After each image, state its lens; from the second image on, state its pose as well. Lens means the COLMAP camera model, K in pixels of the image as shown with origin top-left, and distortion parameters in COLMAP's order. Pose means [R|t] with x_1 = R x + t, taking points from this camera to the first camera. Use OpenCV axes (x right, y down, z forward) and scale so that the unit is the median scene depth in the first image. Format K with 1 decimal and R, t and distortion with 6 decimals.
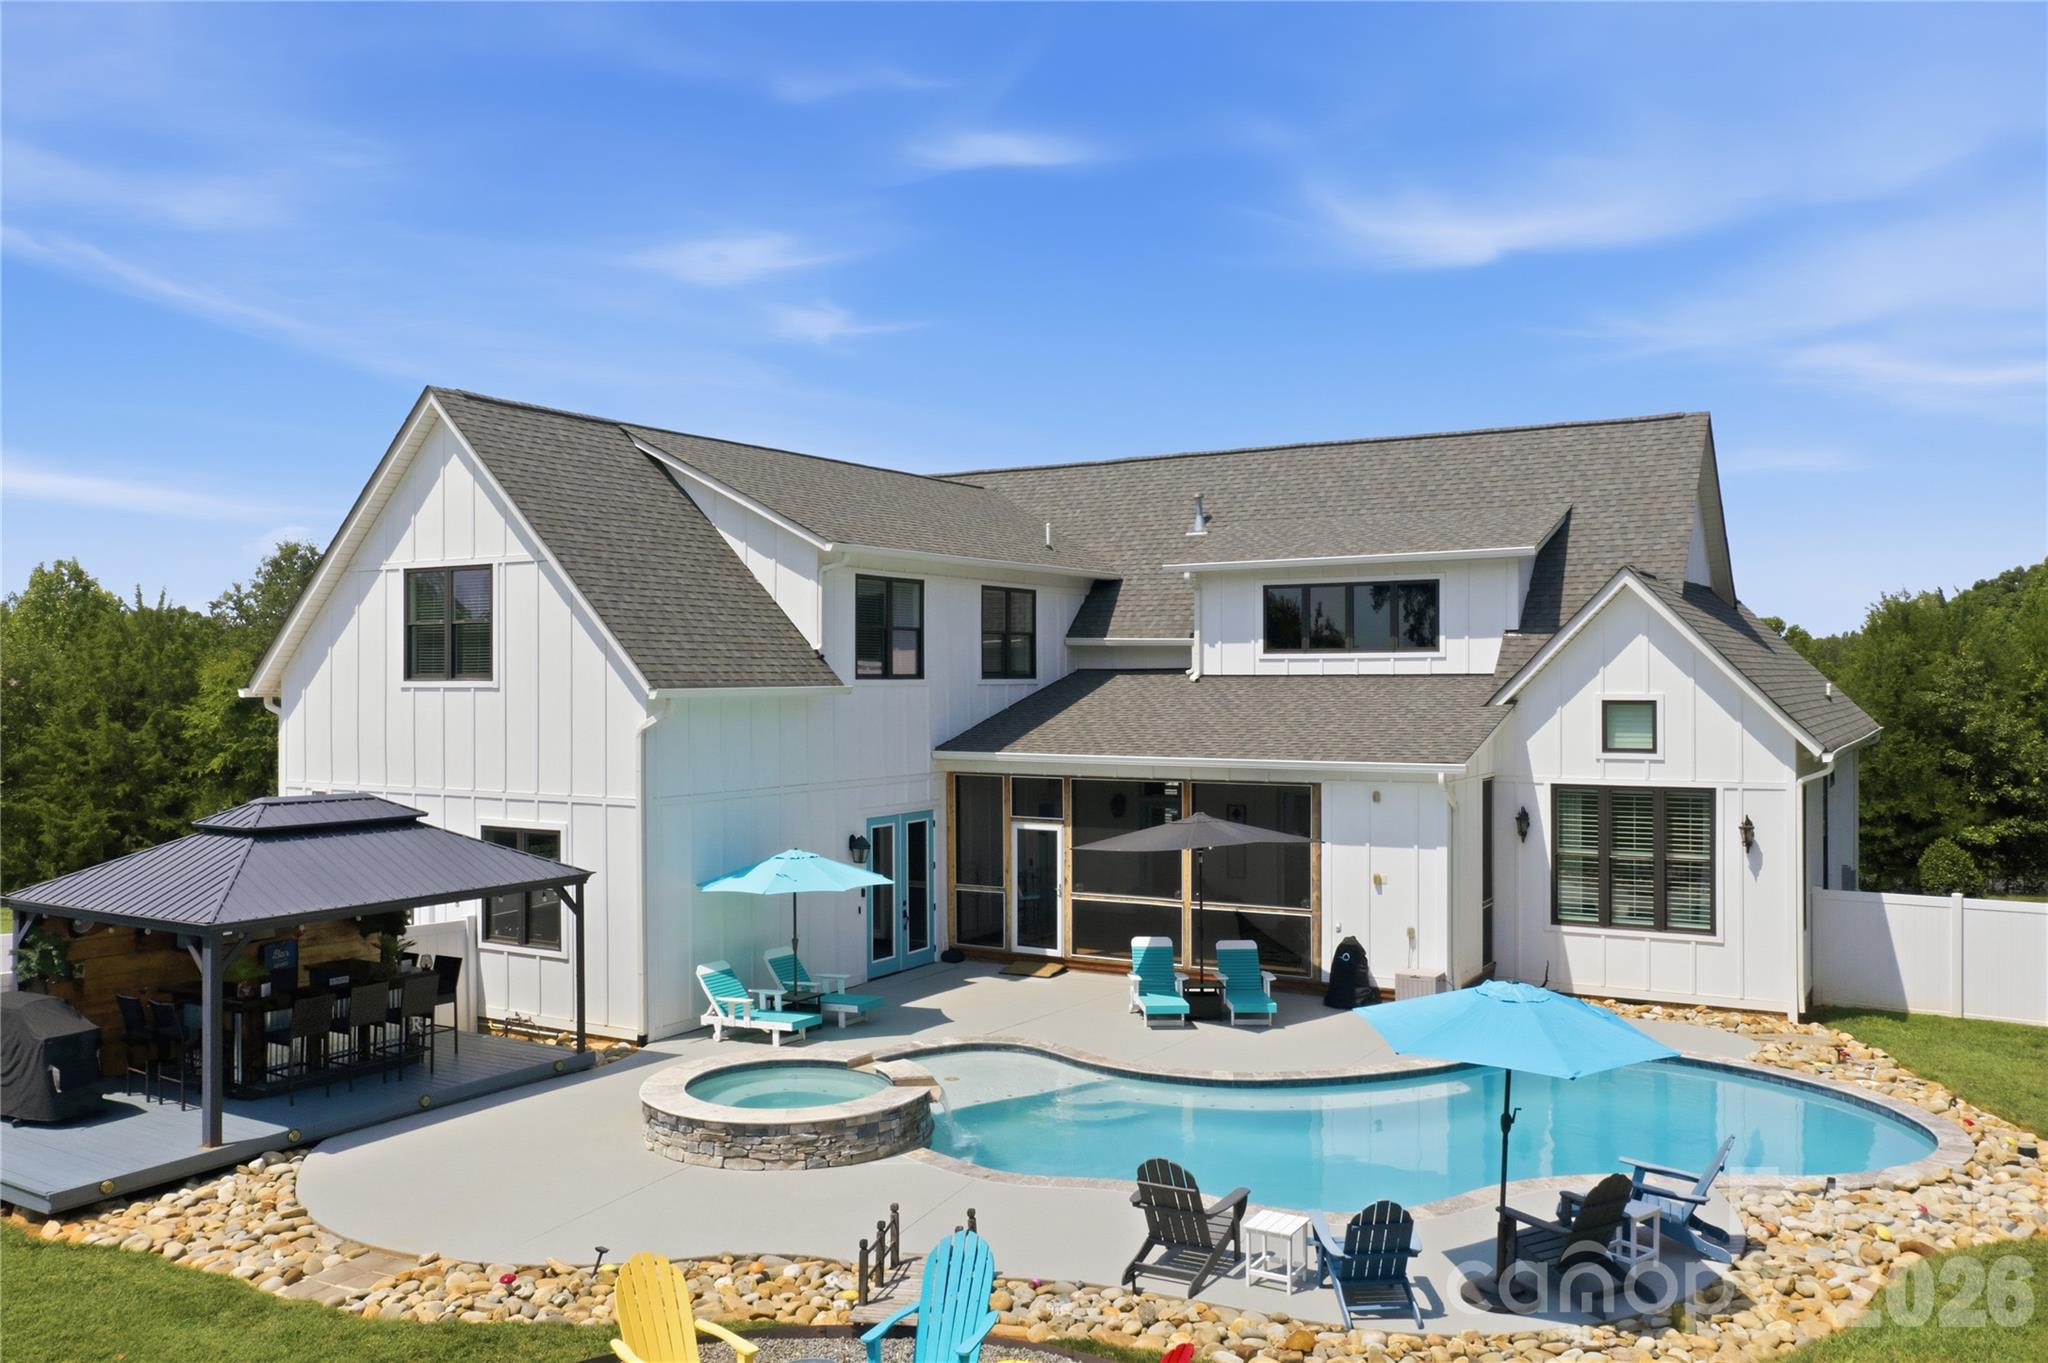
lens RADIAL K [[1628.8, 0, 1024.0], [0, 1628.8, 681.5], [0, 0, 1]] dist [-0.021589, 0.000521]
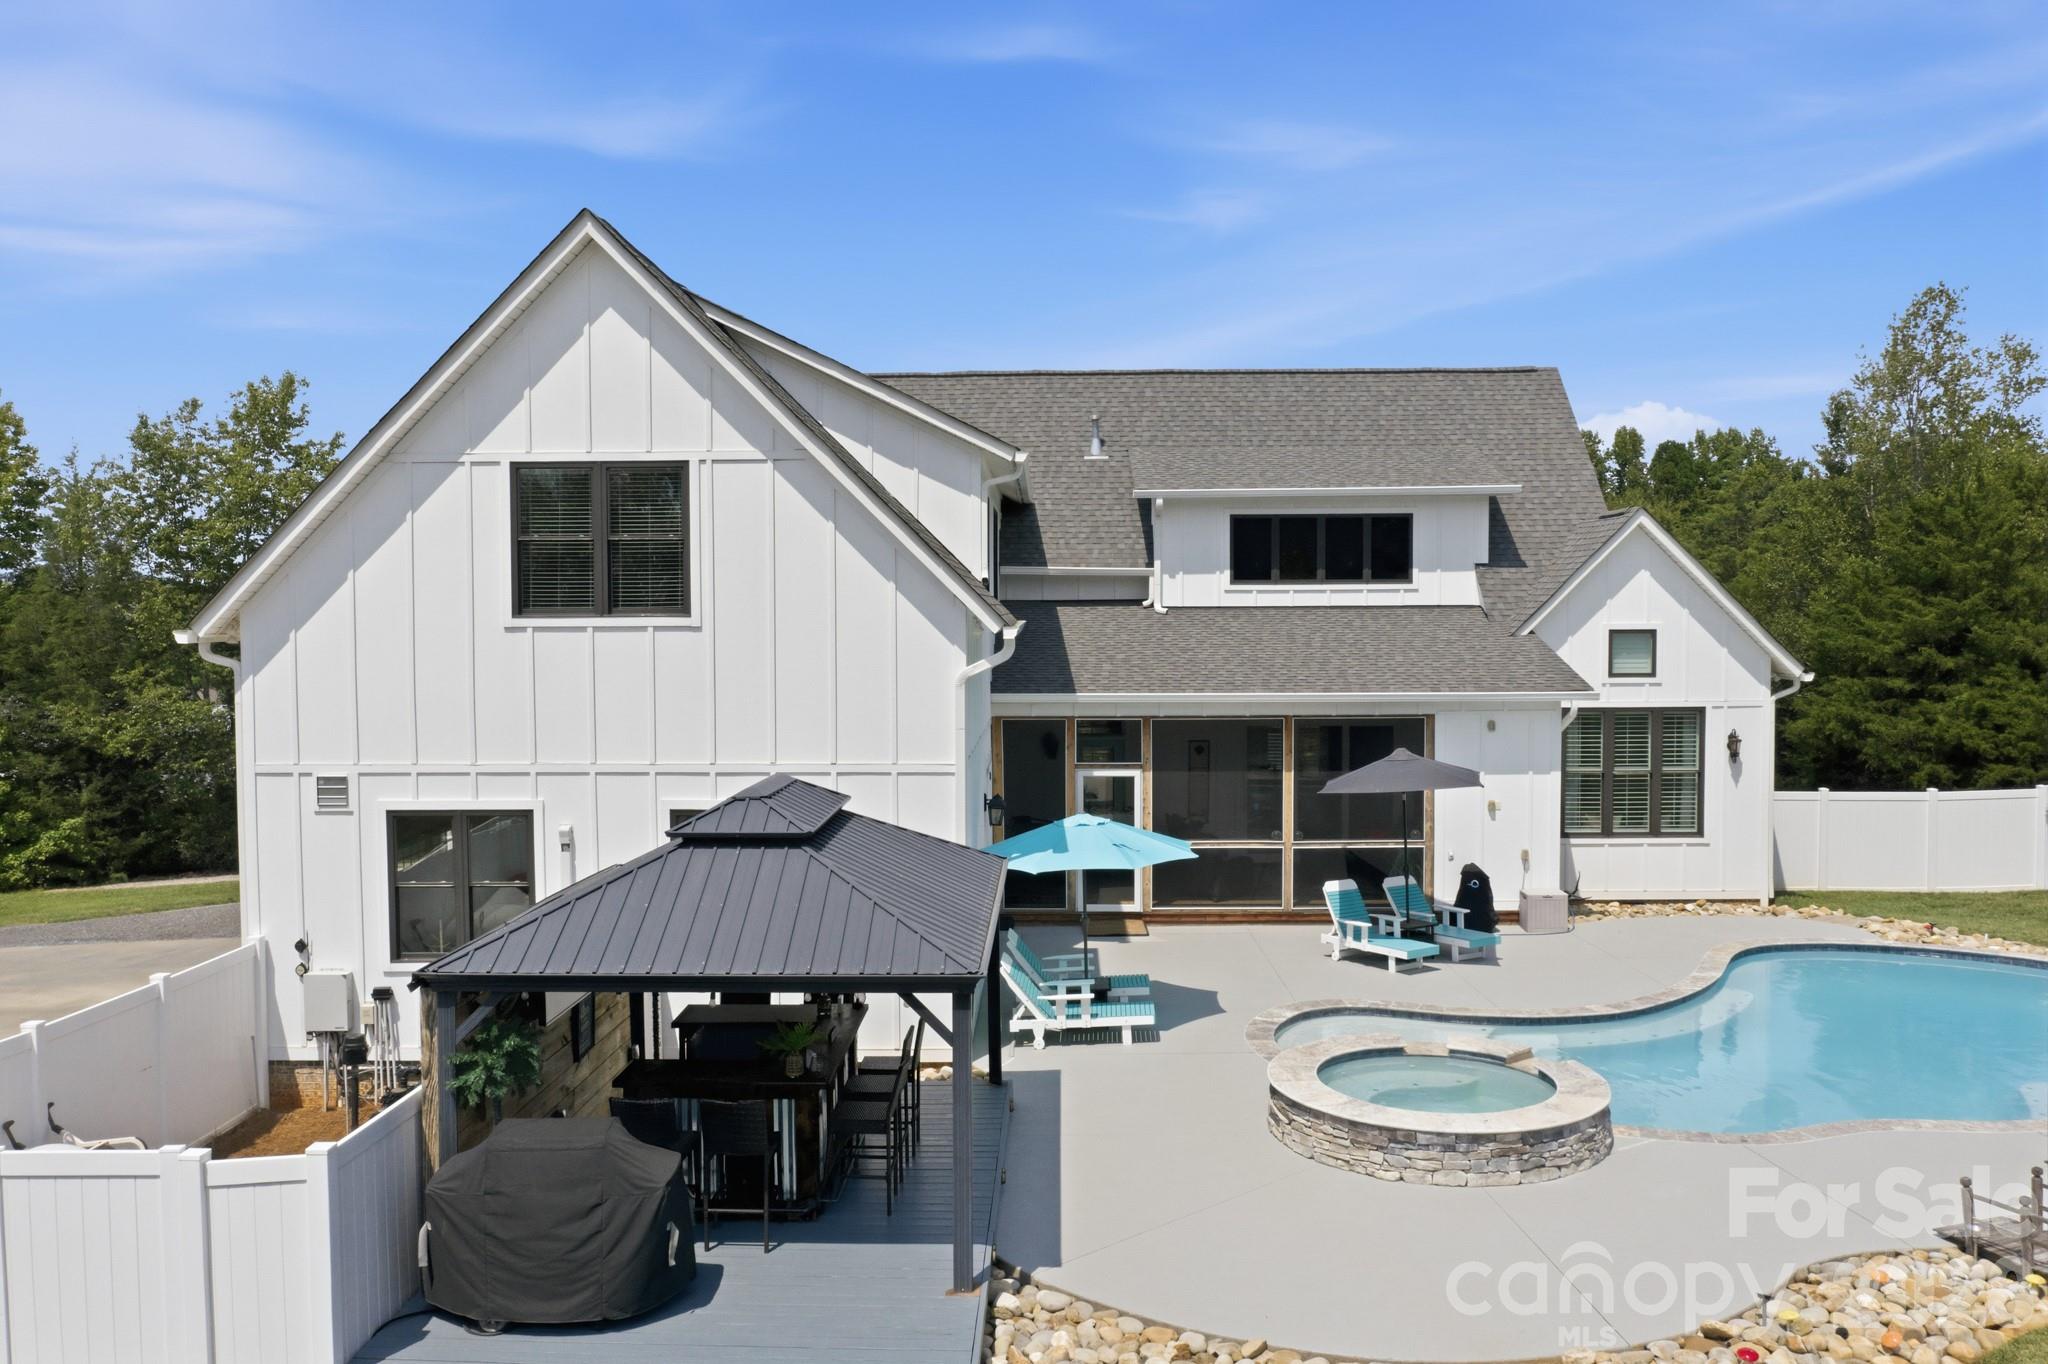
lens RADIAL K [[1628.8, 0, 1024.0], [0, 1628.8, 682.0], [0, 0, 1]] dist [-0.021589, 0.000521]
pose [[0.867093, -0.025104, 0.497513, -0.534091], [0.003622, 0.999021, 0.044097, -0.002830], [-0.498133, -0.036434, 0.866335, 0.254807]]
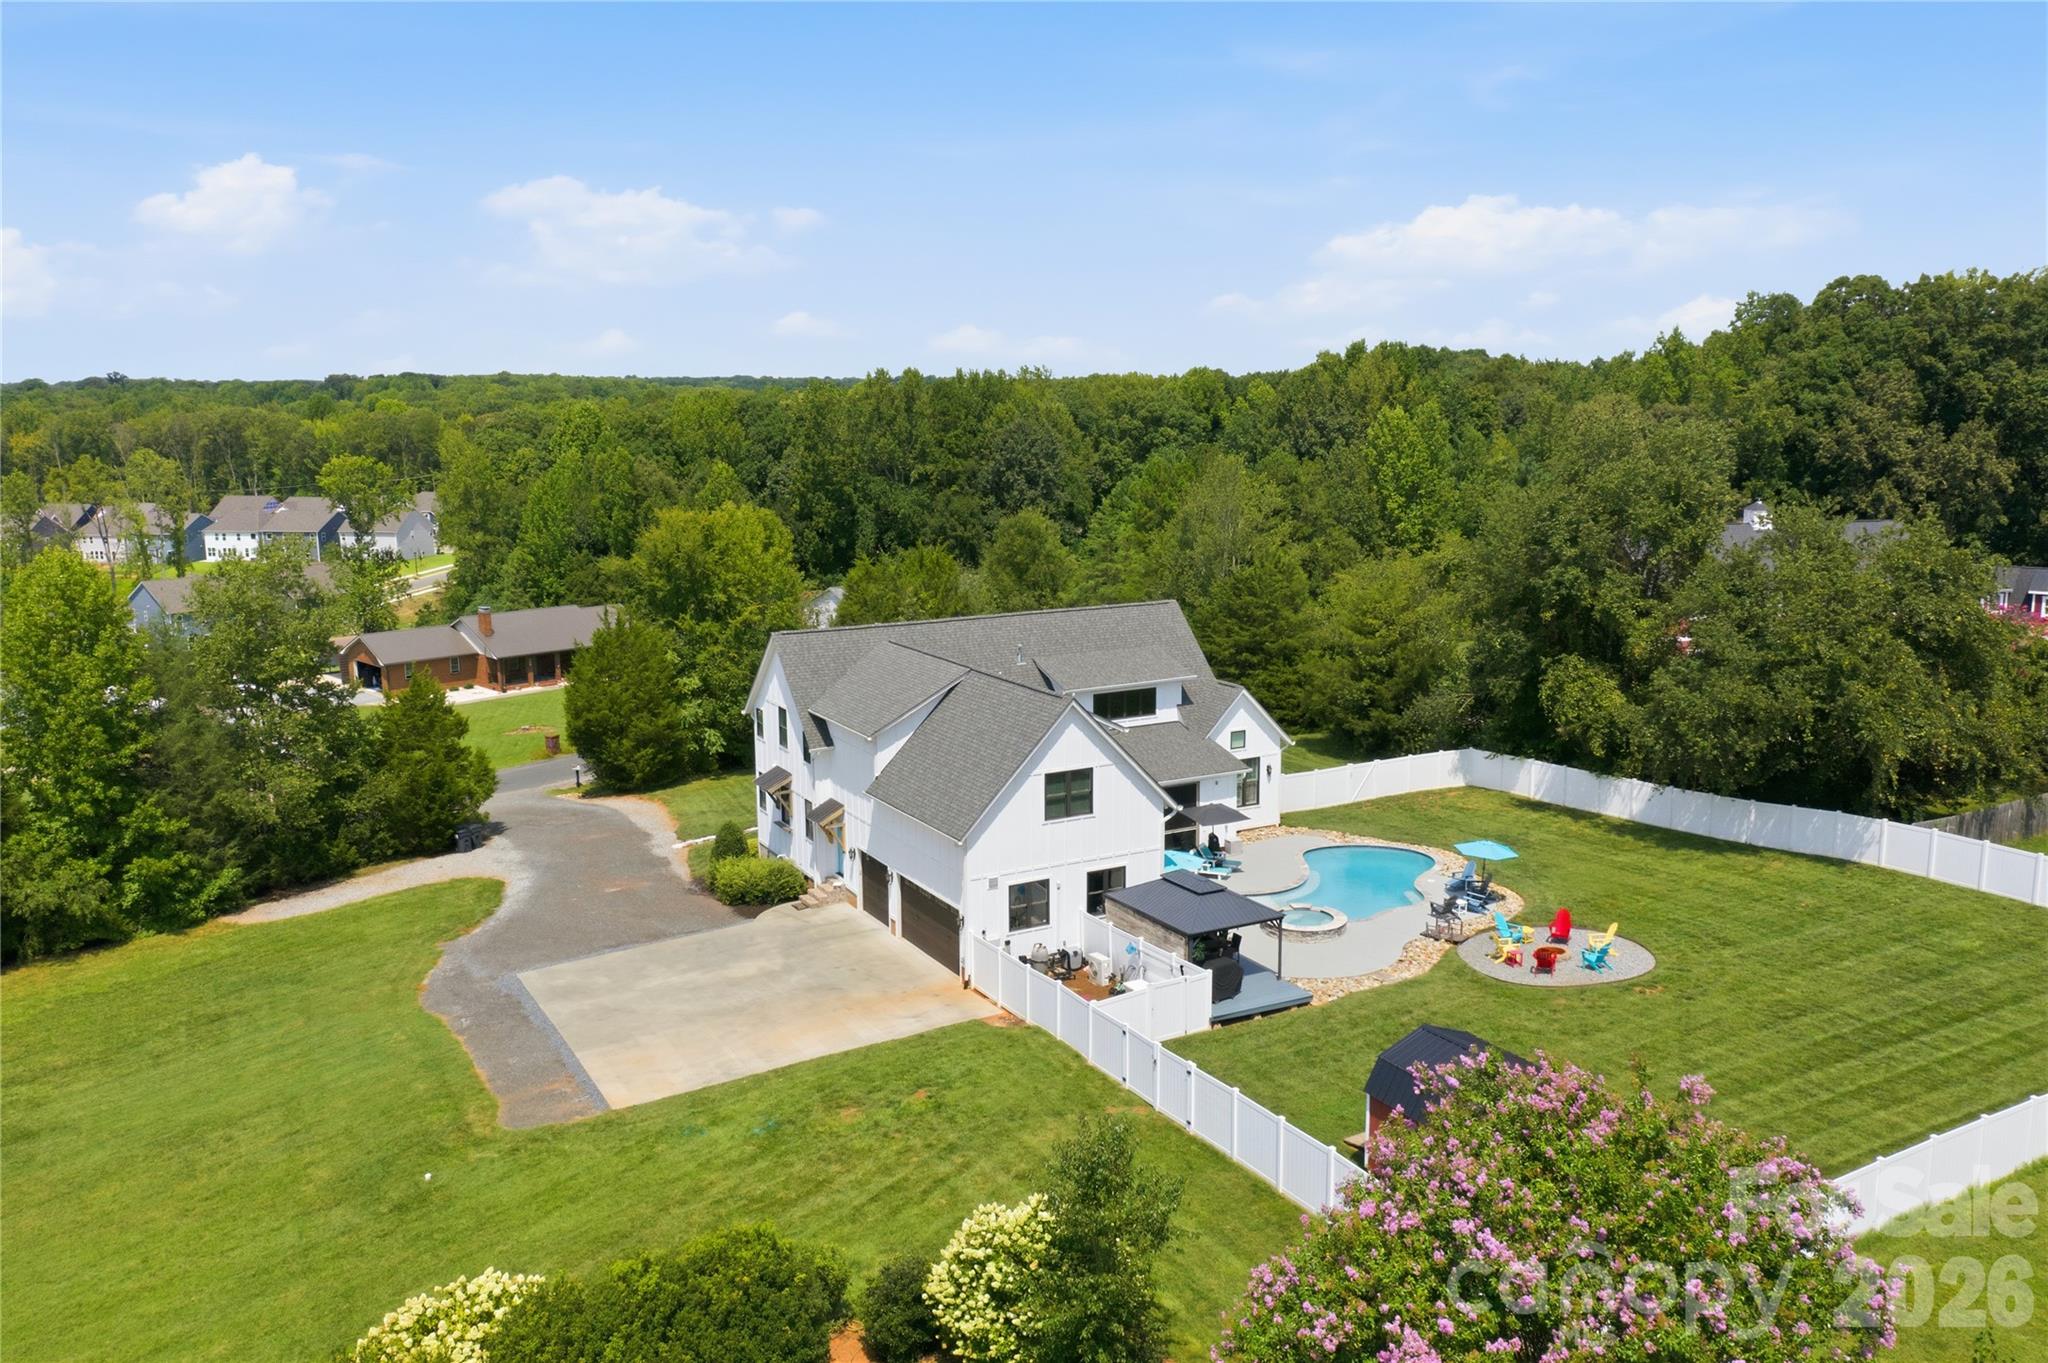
lens RADIAL K [[1628.8, 0, 1024.0], [0, 1628.8, 681.5], [0, 0, 1]] dist [-0.021589, 0.000521]
pose [[0.499267, -0.155235, 0.852428, -2.282917], [0.004859, 0.984306, 0.176406, -0.590213], [-0.866434, -0.083932, 0.492186, -0.086808]]
